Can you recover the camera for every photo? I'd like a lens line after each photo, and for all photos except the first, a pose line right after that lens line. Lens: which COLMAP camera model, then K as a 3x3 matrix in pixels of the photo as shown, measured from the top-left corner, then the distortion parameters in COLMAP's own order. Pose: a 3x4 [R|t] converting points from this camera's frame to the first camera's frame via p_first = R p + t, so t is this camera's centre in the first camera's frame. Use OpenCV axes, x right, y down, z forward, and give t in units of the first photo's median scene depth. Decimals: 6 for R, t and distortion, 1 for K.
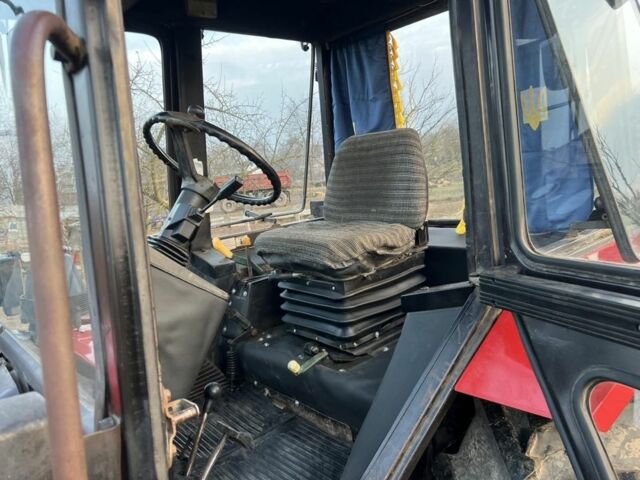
lens RADIAL K [[468.6, 0, 320.0], [0, 468.6, 240.0], [0, 0, 1]] dist [0.058930, -0.099742]
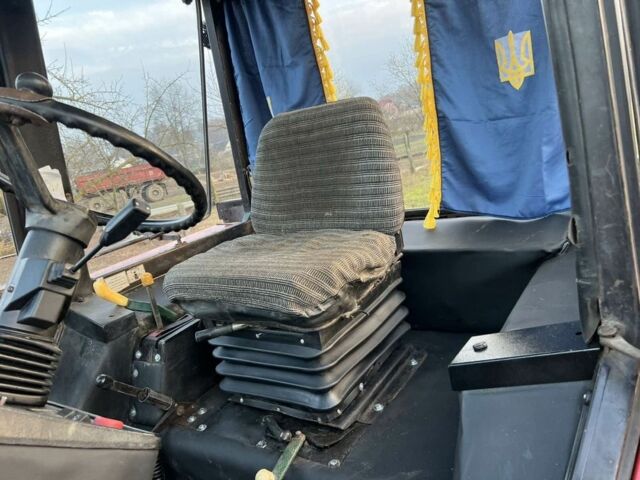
lens RADIAL K [[478.4, 0, 323.8], [0, 478.4, 239.6], [0, 0, 1]] dist [0.044566, -0.053872]
pose [[0.962951, -0.134364, 0.233820, -0.076199], [0.126520, 0.990787, 0.048303, -0.065418], [-0.238156, -0.016931, 0.971079, 0.302322]]
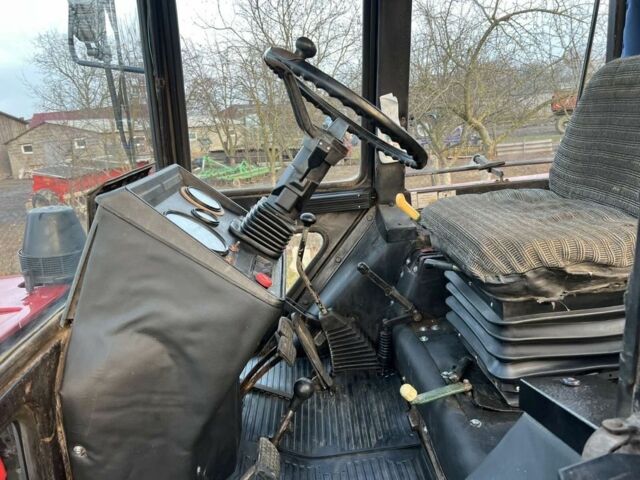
lens RADIAL K [[468.6, 0, 320.0], [0, 468.6, 240.0], [0, 0, 1]] dist [0.058930, -0.099742]
pose [[0.787701, 0.194054, -0.584697, 0.196301], [-0.088621, 0.974915, 0.204173, -0.095945], [0.609651, -0.109011, 0.785138, 0.301904]]
